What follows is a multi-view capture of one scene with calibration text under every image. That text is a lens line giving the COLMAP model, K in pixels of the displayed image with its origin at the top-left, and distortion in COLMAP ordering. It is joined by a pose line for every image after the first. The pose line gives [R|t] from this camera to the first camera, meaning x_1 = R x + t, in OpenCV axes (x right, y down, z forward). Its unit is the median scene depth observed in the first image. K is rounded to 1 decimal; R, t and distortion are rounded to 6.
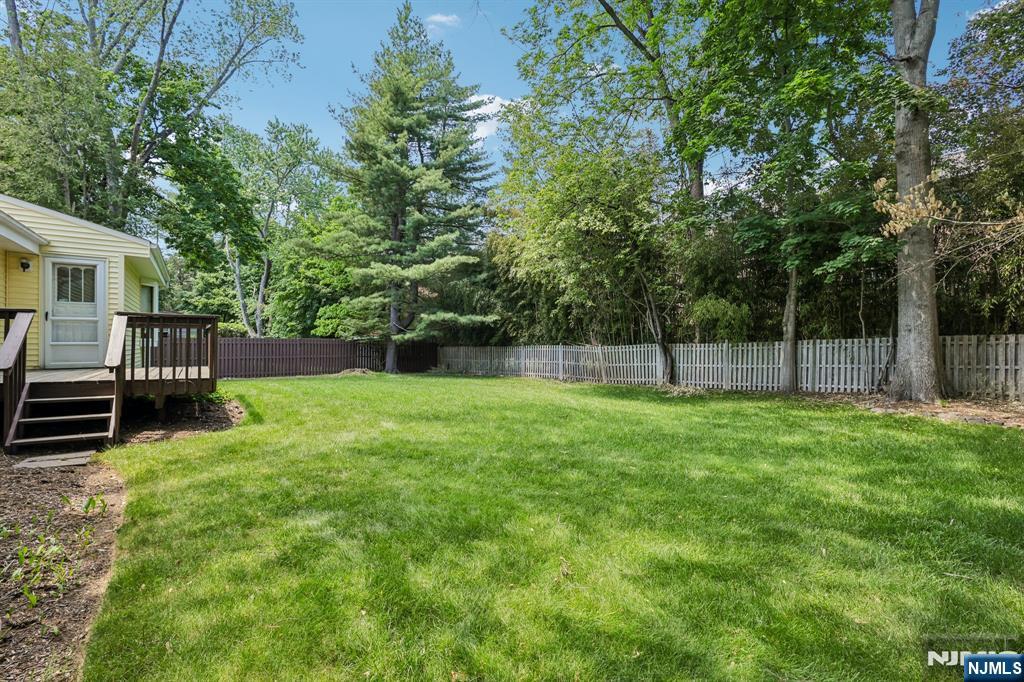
lens RADIAL K [[469.9, 0, 509.4], [0, 469.9, 342.1], [0, 0, 1]] dist [0.000458, 0.000939]
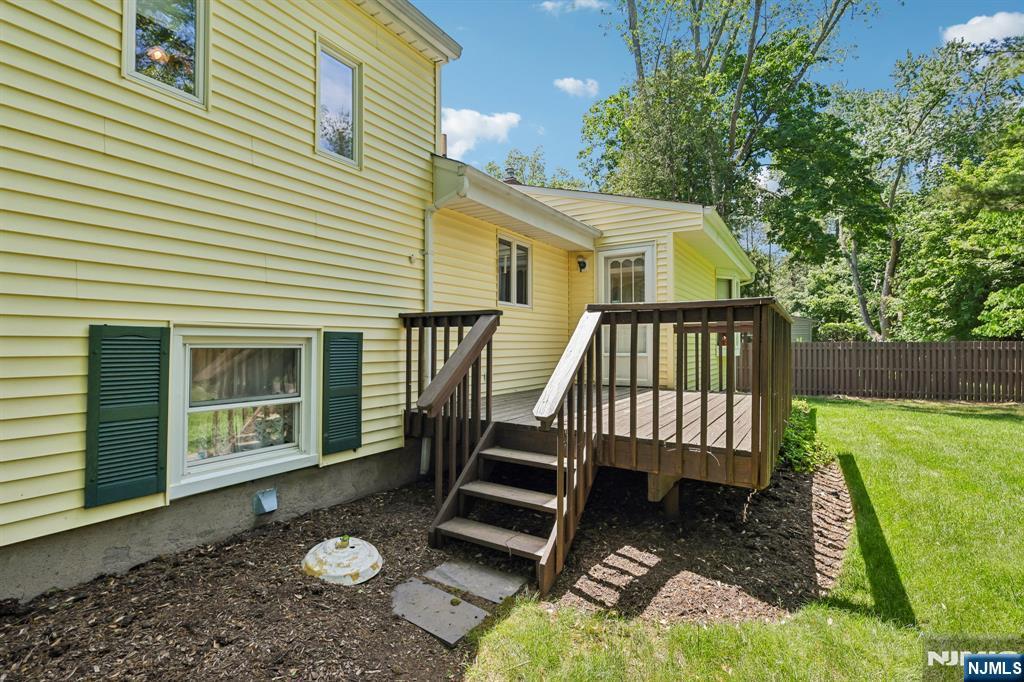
lens RADIAL K [[469.9, 0, 511.0], [0, 469.9, 339.5], [0, 0, 1]] dist [0.000458, 0.000939]
pose [[0.399904, -0.011257, -0.916488, -0.077093], [0.002389, 0.999934, -0.011239, -0.003976], [0.916554, 0.002305, 0.399904, 0.143530]]
